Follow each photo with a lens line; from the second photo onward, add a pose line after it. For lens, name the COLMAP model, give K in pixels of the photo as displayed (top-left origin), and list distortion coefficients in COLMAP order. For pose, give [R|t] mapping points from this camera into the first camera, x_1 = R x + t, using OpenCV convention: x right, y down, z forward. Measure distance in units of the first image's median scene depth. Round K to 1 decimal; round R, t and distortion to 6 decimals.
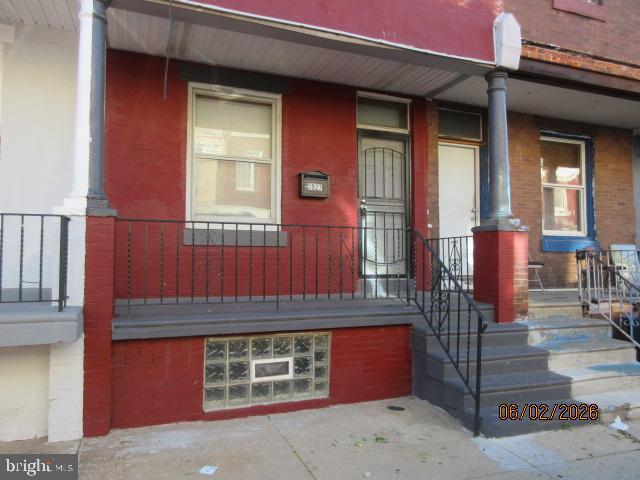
lens RADIAL K [[476.4, 0, 321.7], [0, 476.4, 240.1], [0, 0, 1]] dist [0.002535, 0.000732]
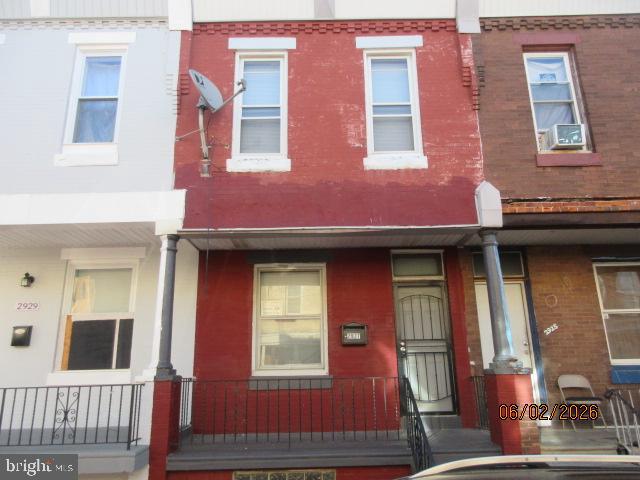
lens RADIAL K [[476.4, 0, 318.1], [0, 476.4, 239.4], [0, 0, 1]] dist [0.002535, 0.000732]
pose [[0.930204, -0.124110, -0.345423, 0.346440], [0.039959, 0.969746, -0.240824, -0.062135], [0.364861, 0.210213, 0.907021, -0.171751]]
